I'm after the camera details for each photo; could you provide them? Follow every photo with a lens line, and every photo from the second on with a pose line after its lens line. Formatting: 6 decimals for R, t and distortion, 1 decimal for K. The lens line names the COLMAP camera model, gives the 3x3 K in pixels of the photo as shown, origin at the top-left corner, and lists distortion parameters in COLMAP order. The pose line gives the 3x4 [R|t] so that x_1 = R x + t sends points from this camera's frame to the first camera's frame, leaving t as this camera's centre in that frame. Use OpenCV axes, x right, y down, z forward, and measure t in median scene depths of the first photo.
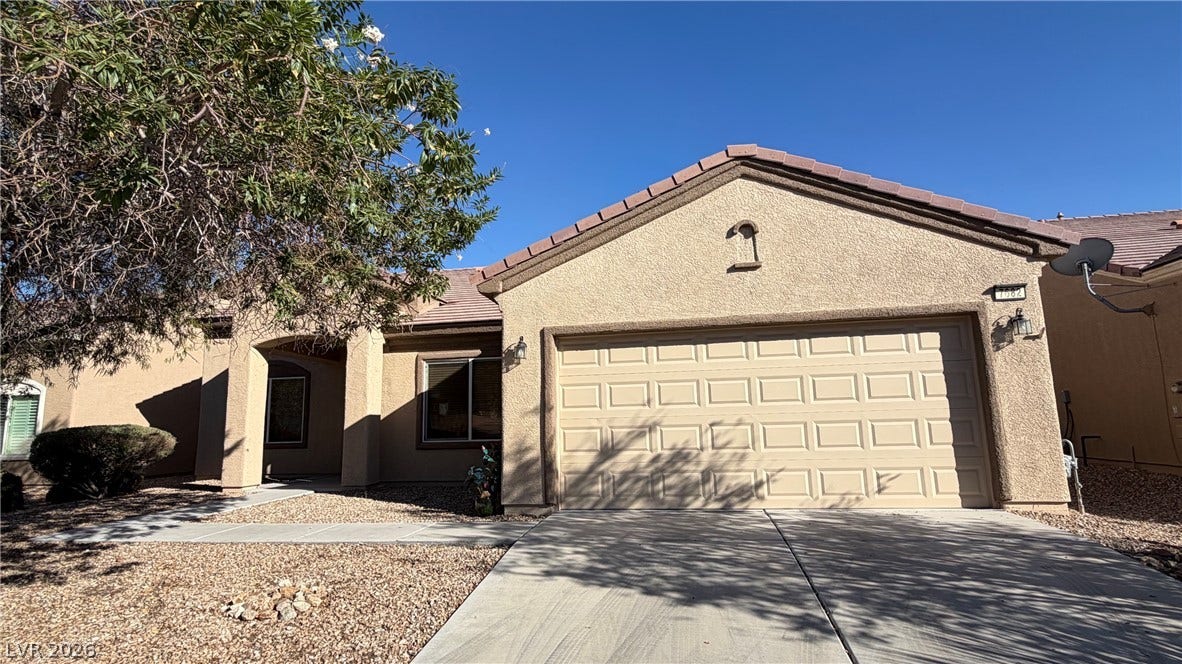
lens RADIAL K [[621.5, 0, 514.4], [0, 621.5, 331.0], [0, 0, 1]] dist [0.003108, 0.000033]
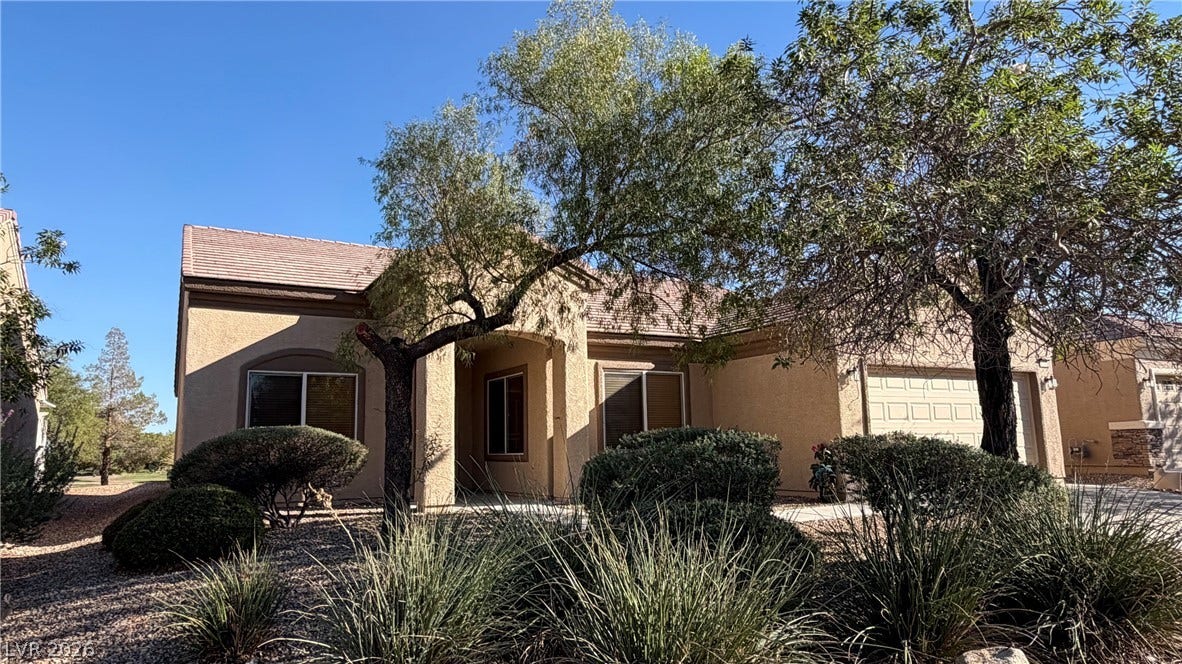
lens RADIAL K [[834.1, 0, 587.2], [0, 834.1, 336.4], [0, 0, 1]] dist [0.111385, -0.162978]
pose [[0.722894, 0.096533, 0.684182, -1.677928], [-0.097796, 0.994519, -0.036989, 0.074576], [-0.684003, -0.040171, 0.728372, 0.111160]]
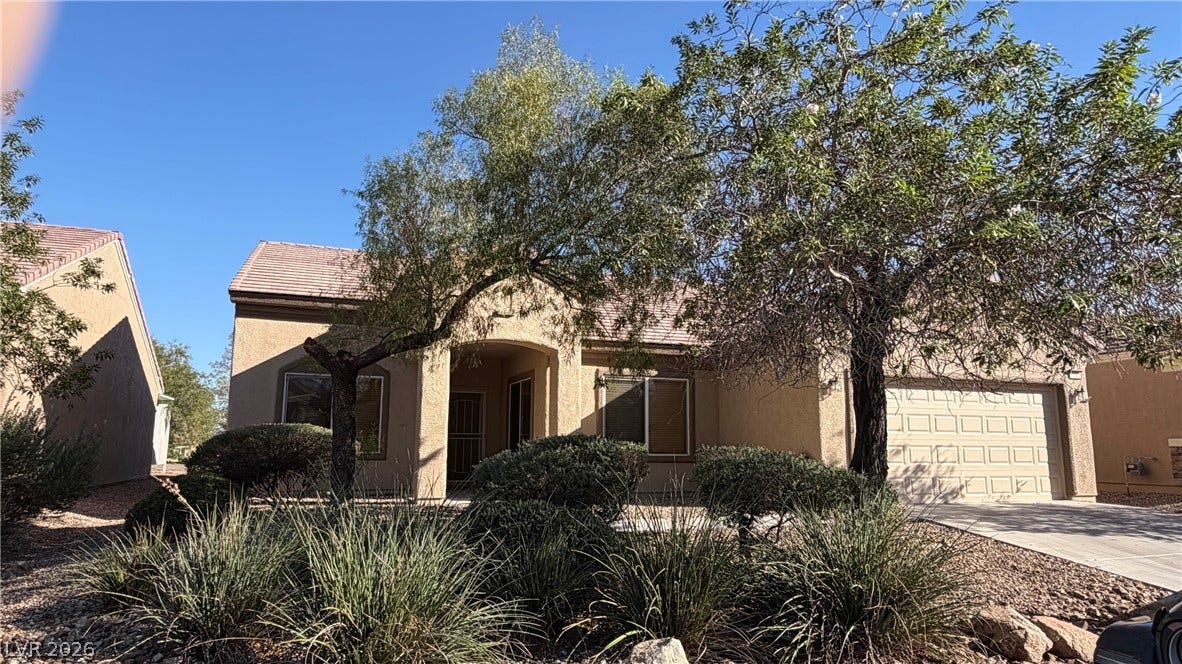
lens RADIAL K [[832.5, 0, 556.6], [0, 832.5, 330.8], [0, 0, 1]] dist [0.055289, -0.052853]
pose [[0.834786, 0.102693, 0.540913, -1.509098], [-0.107262, 0.993961, -0.023168, 0.023308], [-0.540025, -0.038679, 0.840760, -0.155984]]
